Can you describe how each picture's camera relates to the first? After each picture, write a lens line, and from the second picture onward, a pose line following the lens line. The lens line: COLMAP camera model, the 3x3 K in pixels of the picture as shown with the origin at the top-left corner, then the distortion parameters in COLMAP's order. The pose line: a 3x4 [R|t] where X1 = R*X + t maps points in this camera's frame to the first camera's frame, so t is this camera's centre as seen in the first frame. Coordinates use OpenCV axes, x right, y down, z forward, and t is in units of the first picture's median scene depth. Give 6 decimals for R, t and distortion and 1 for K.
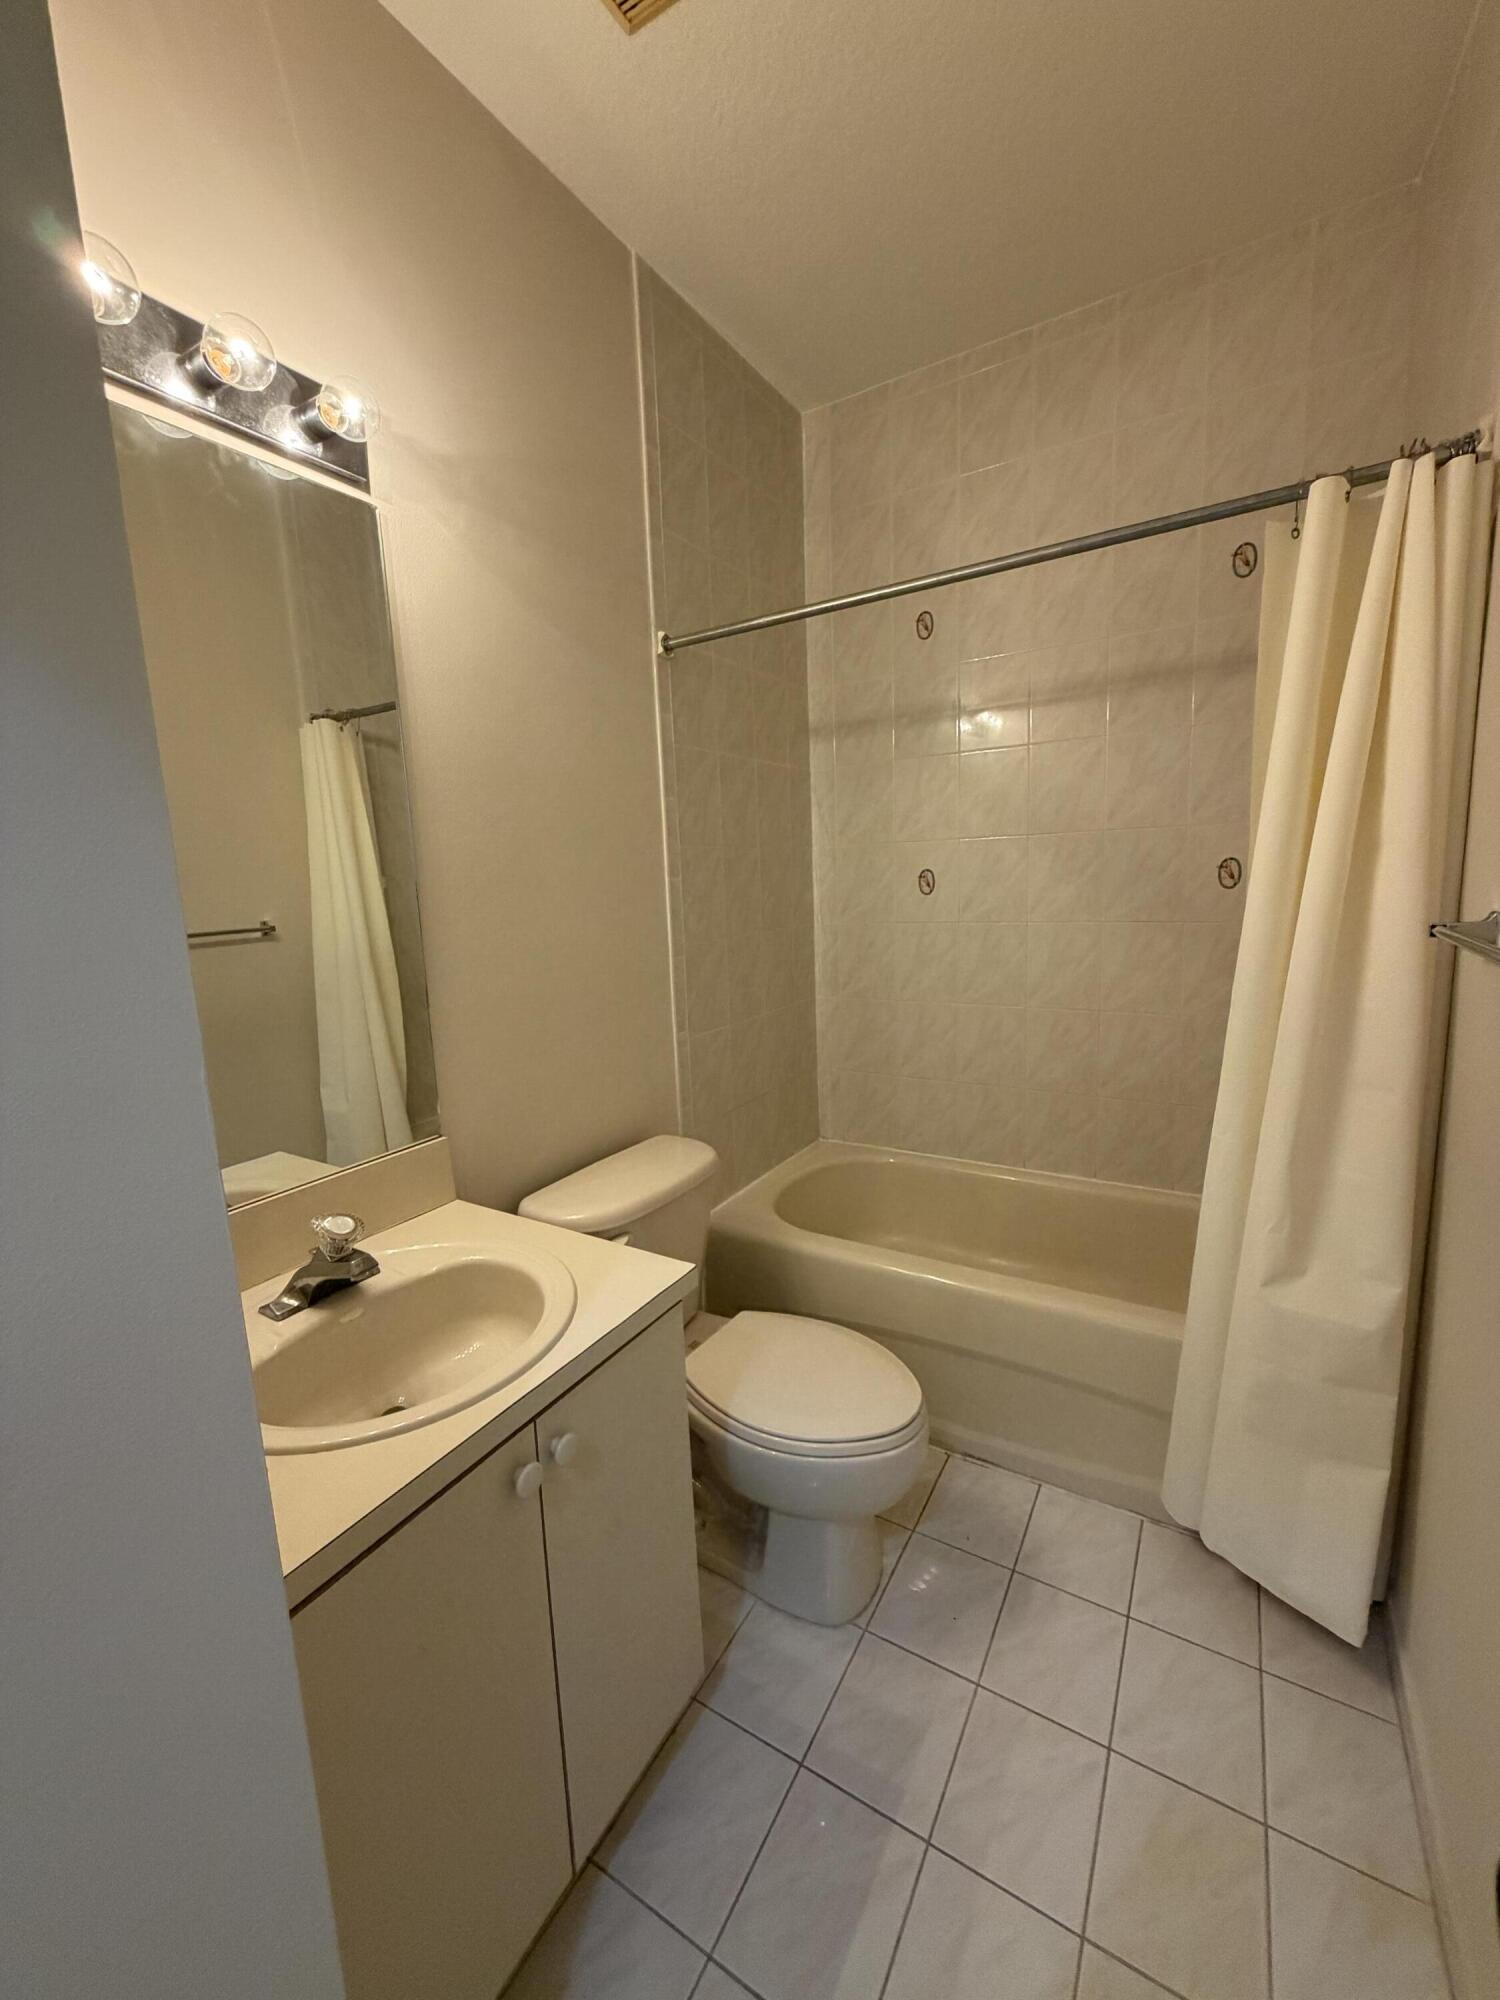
lens RADIAL K [[798.3, 0, 747.0], [0, 798.3, 993.4], [0, 0, 1]] dist [0.001072, 0.000482]
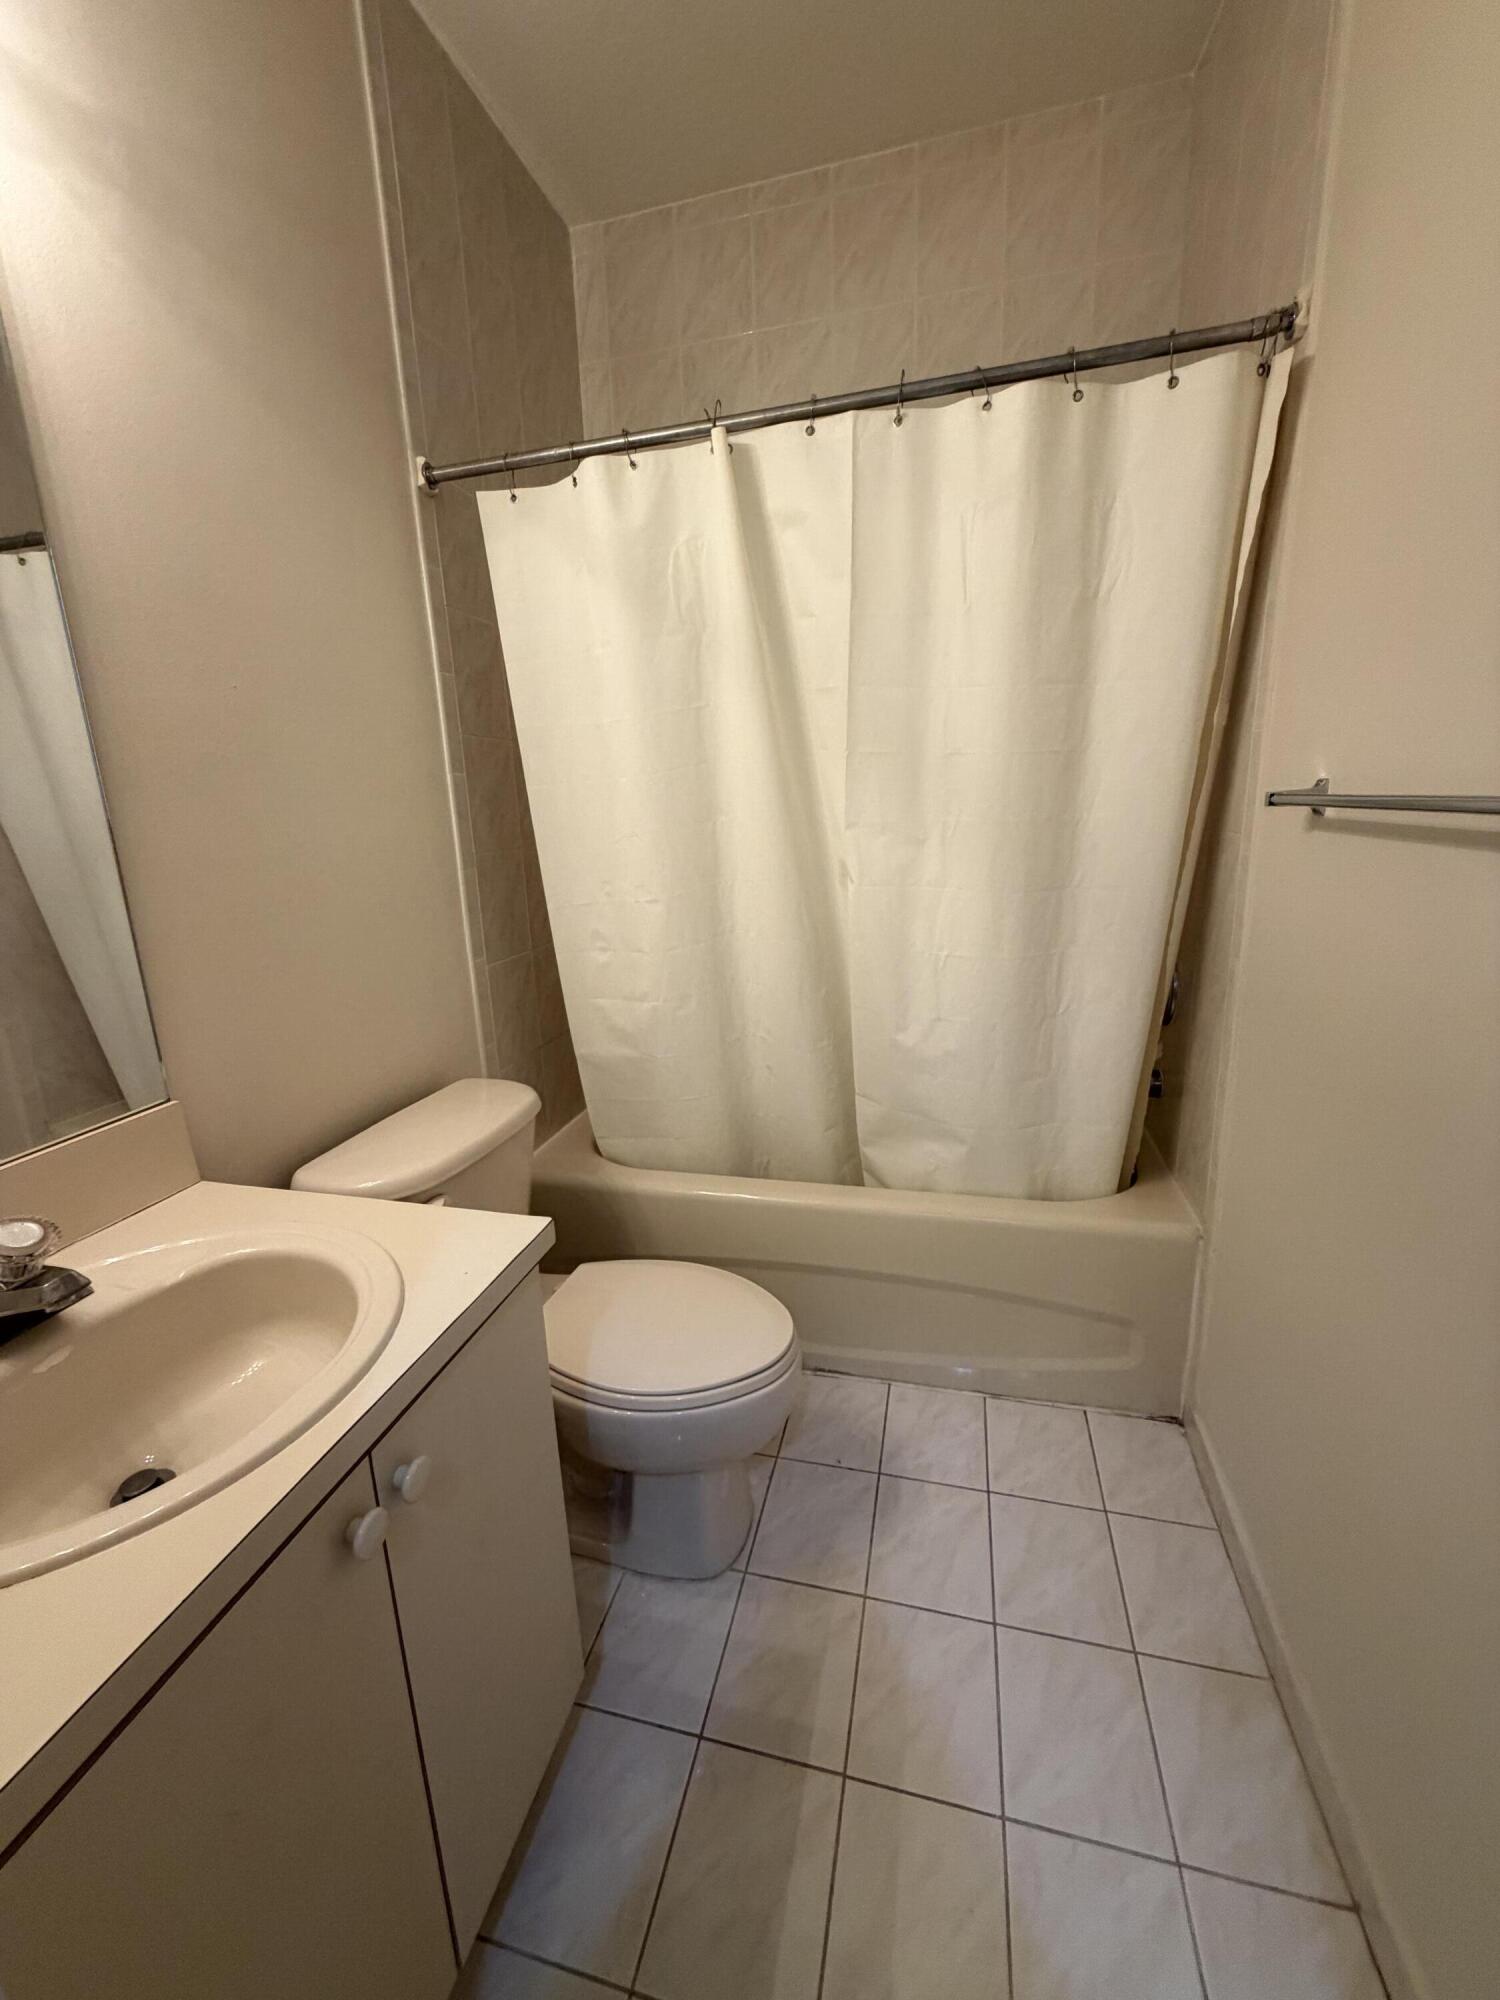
lens RADIAL K [[798.3, 0, 747.0], [0, 798.3, 993.4], [0, 0, 1]] dist [0.001072, 0.000482]
pose [[0.956793, -0.063817, 0.283680, -0.073988], [0.043994, 0.996159, 0.075715, 0.047329], [-0.287422, -0.059963, 0.955925, 0.143160]]
